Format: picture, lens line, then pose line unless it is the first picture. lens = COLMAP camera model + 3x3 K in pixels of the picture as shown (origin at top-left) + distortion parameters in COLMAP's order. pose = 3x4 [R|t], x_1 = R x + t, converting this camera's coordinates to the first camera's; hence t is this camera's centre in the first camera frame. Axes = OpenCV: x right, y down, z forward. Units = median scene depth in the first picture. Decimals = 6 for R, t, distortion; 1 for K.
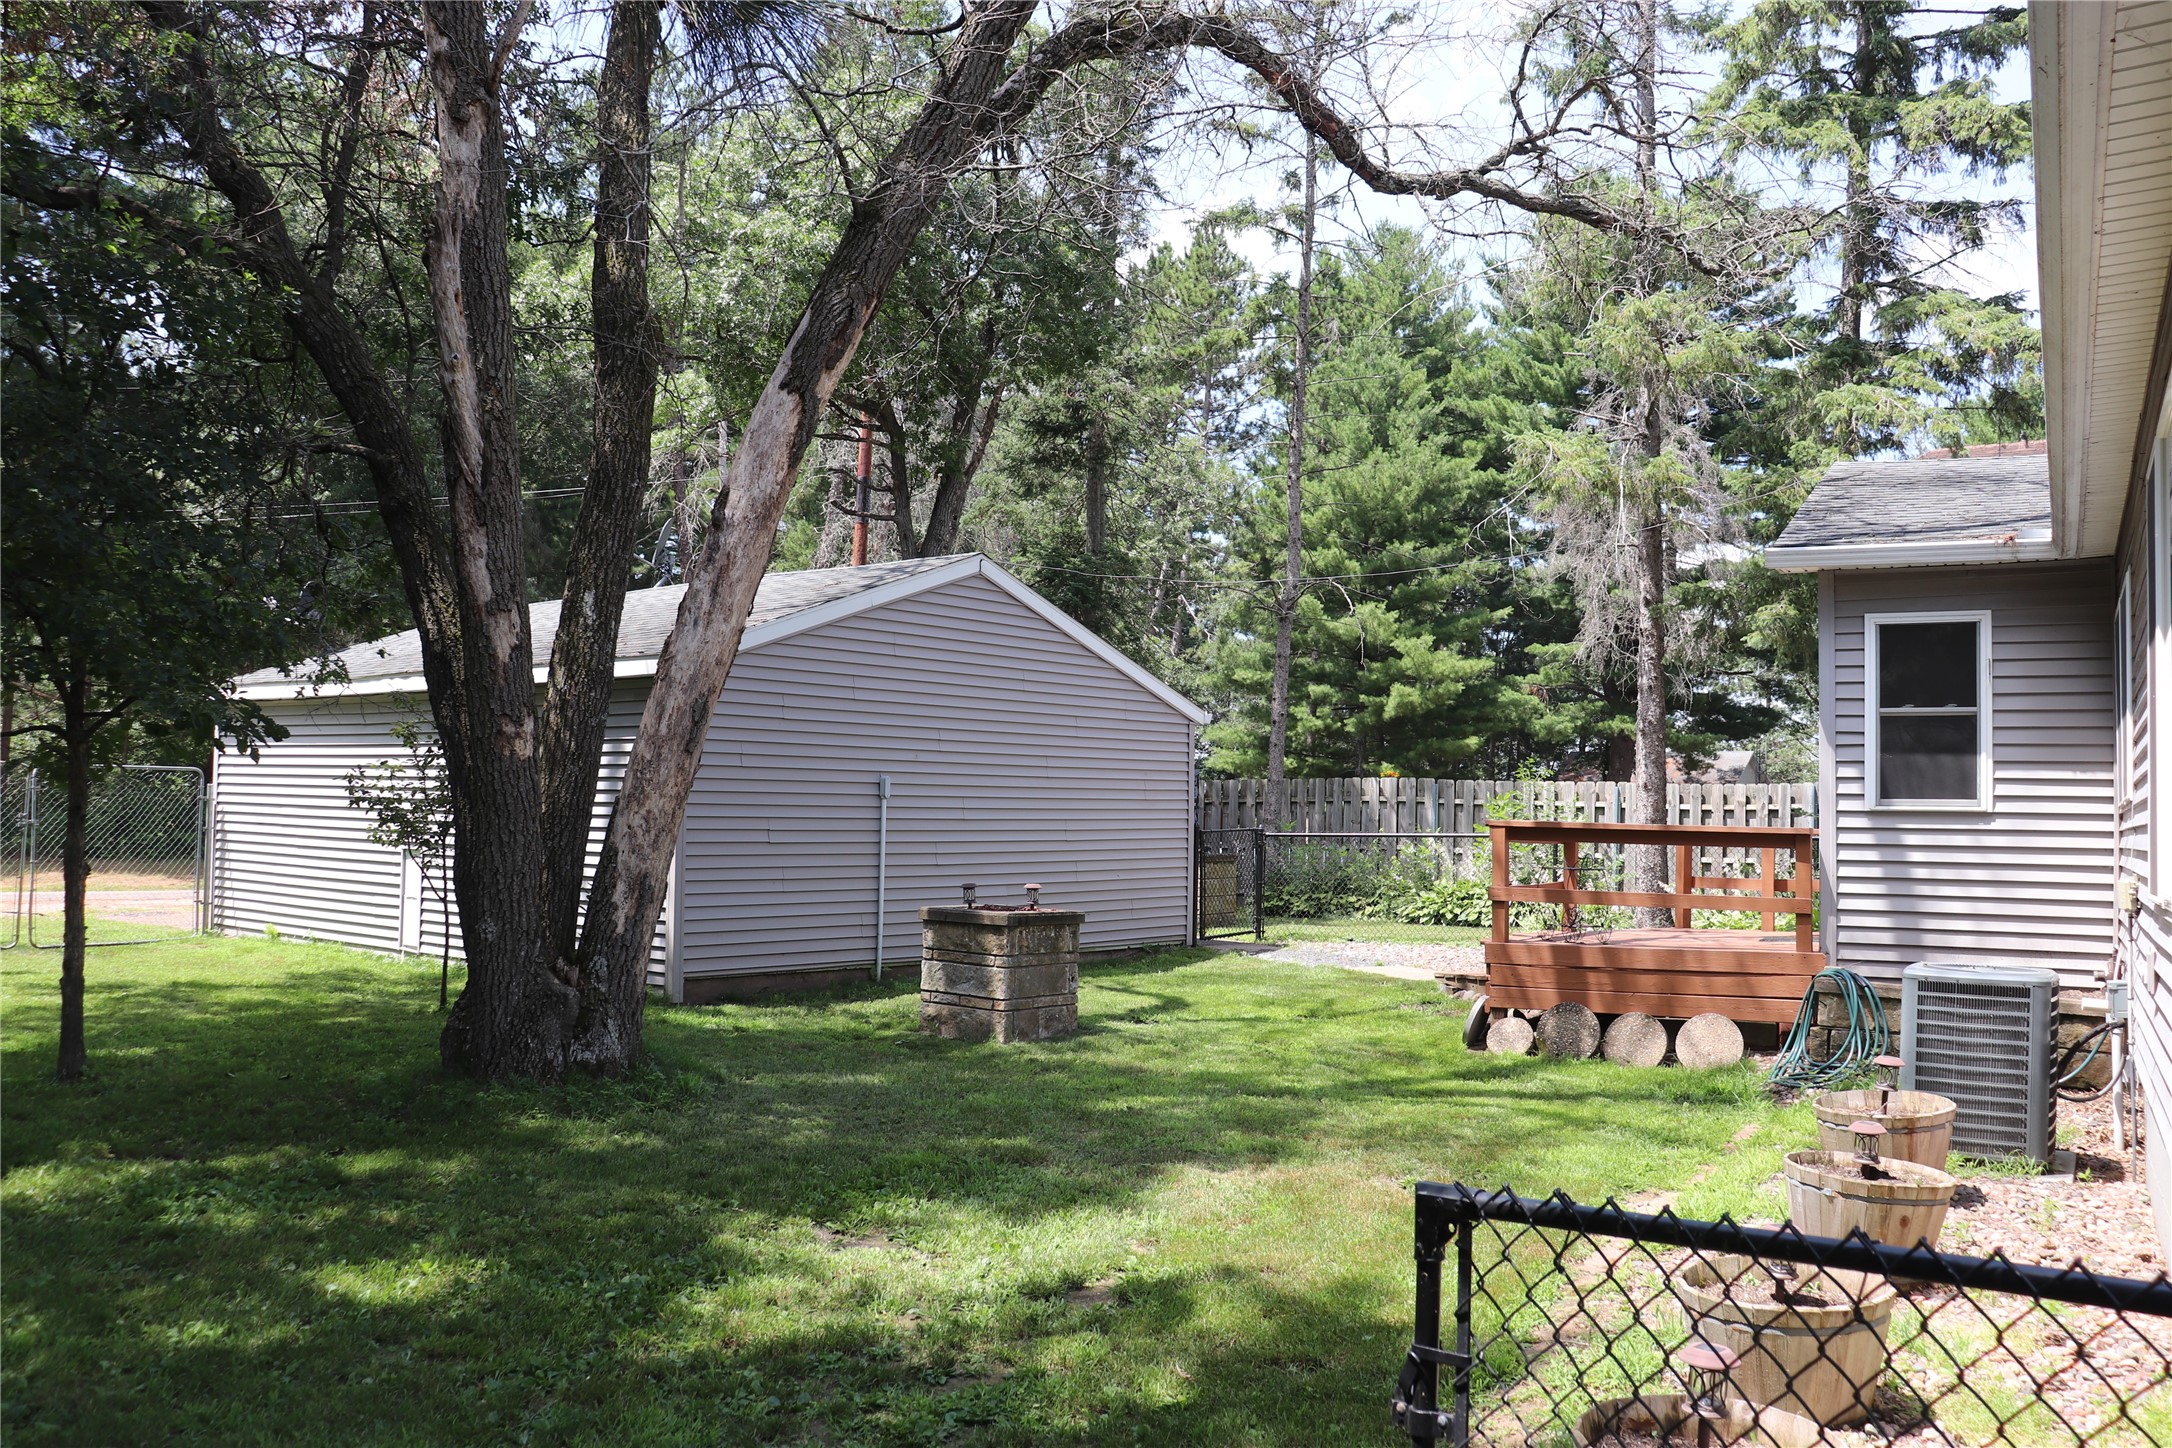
lens RADIAL K [[1800.5, 0, 1018.6], [0, 1800.5, 724.5], [0, 0, 1]] dist [-0.161520, 0.189361]
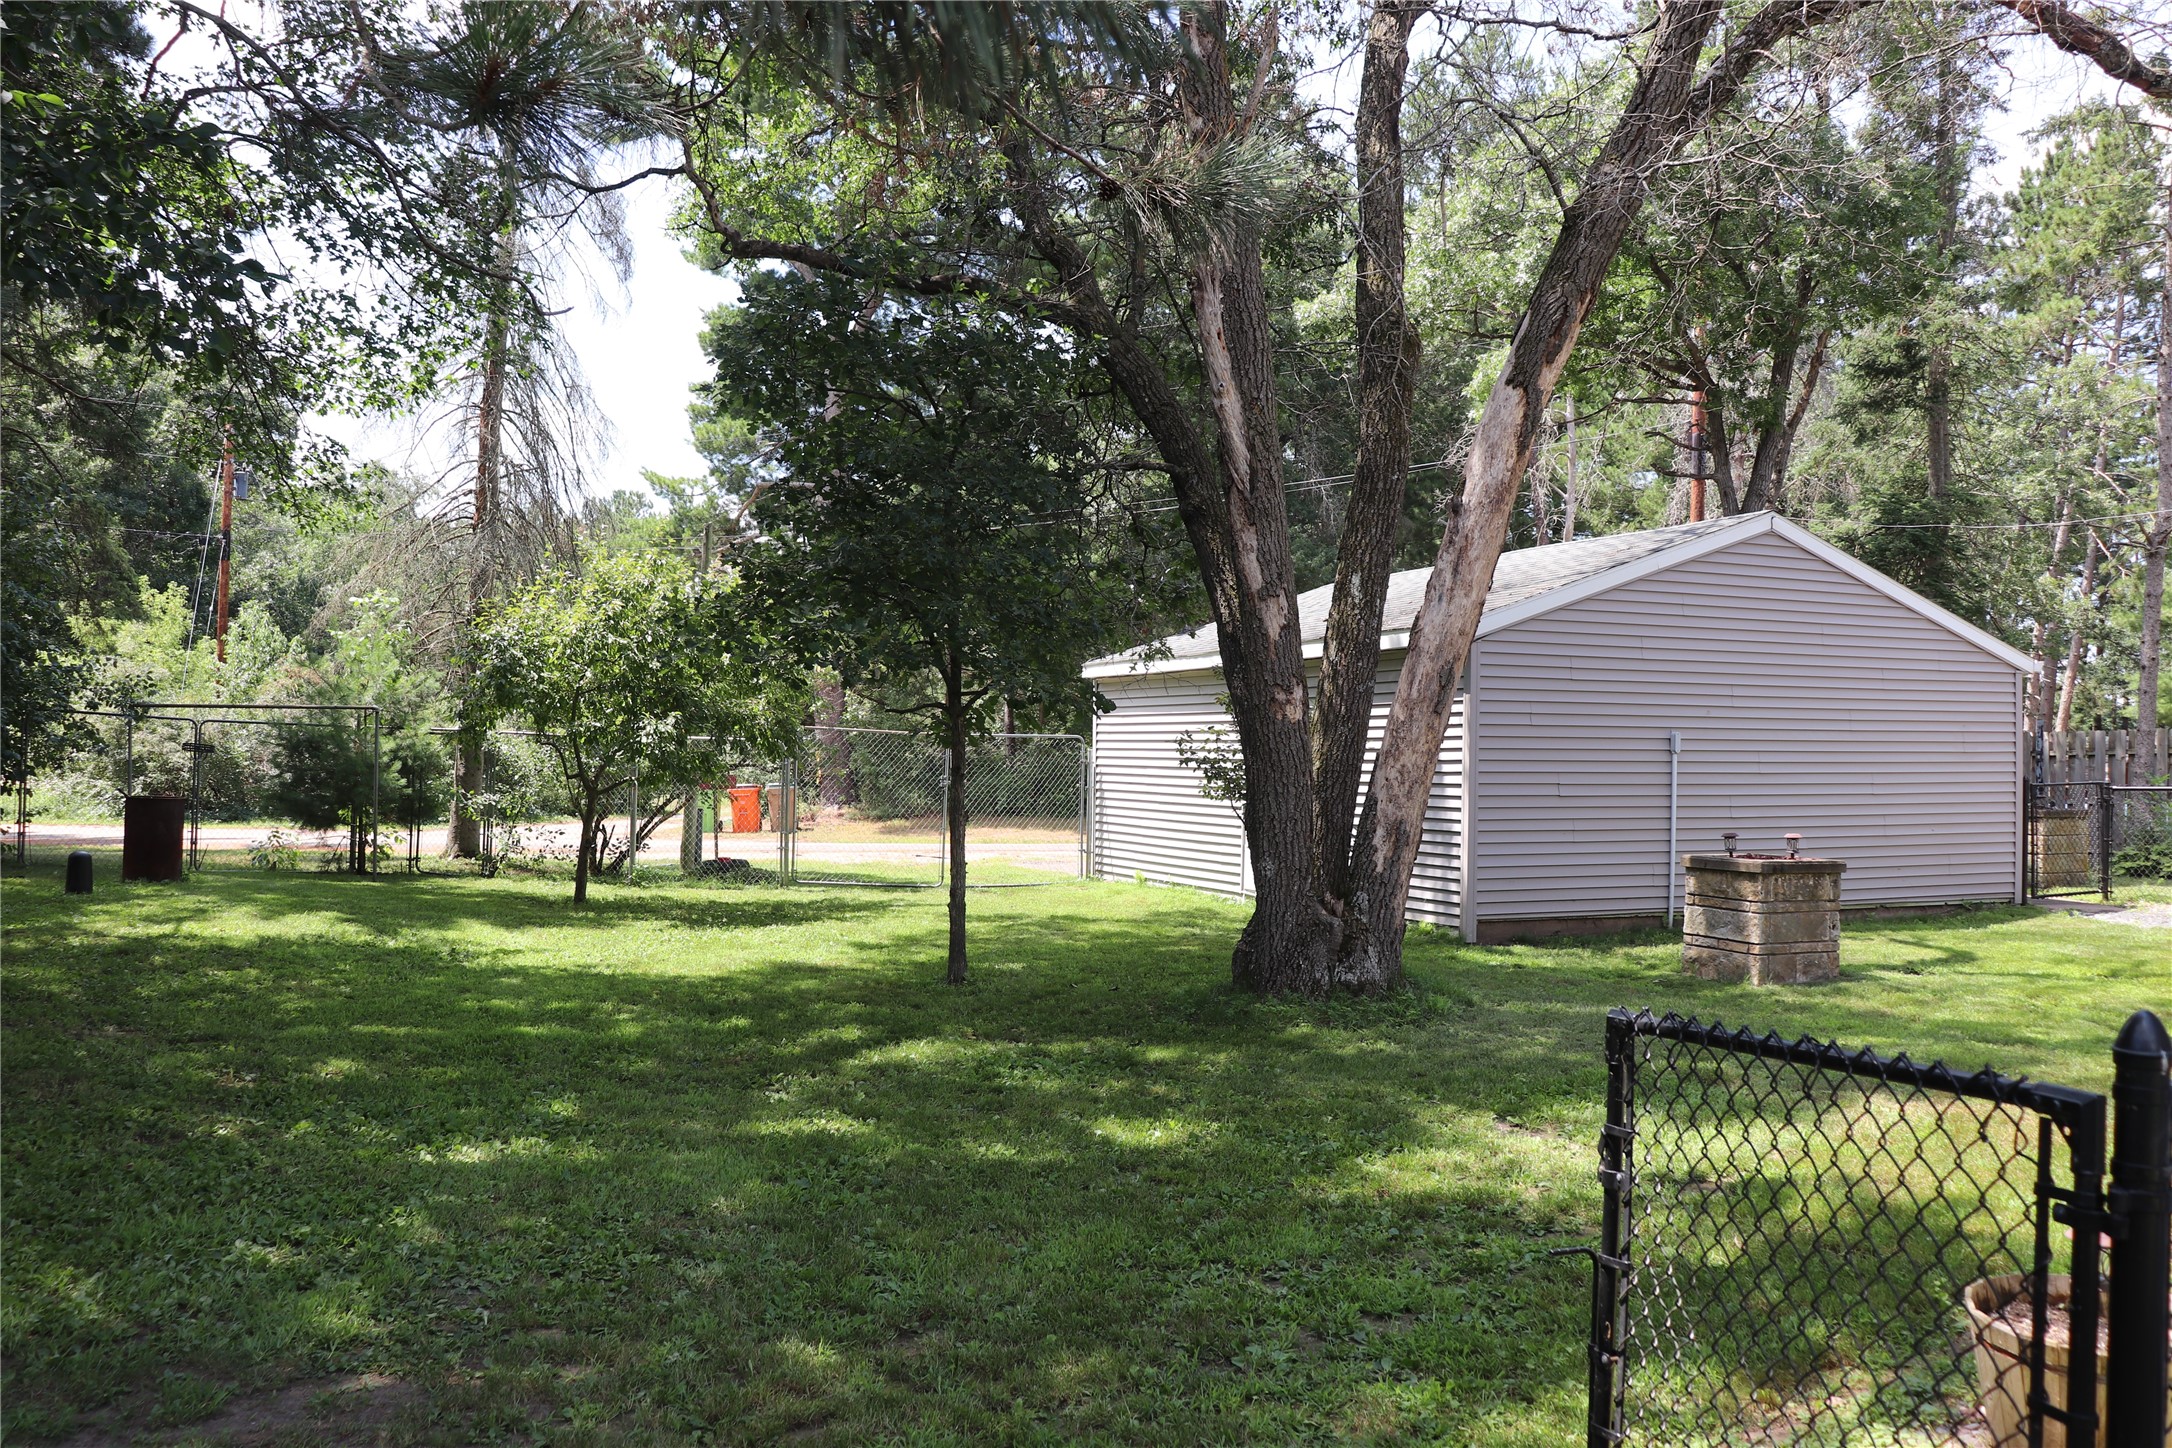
lens RADIAL K [[1800.5, 0, 1018.6], [0, 1800.5, 724.5], [0, 0, 1]] dist [-0.161520, 0.189361]
pose [[0.876771, -0.017634, -0.480585, 0.104816], [0.027627, 0.999524, 0.013727, -0.000181], [0.480114, -0.025312, 0.876841, -0.097472]]
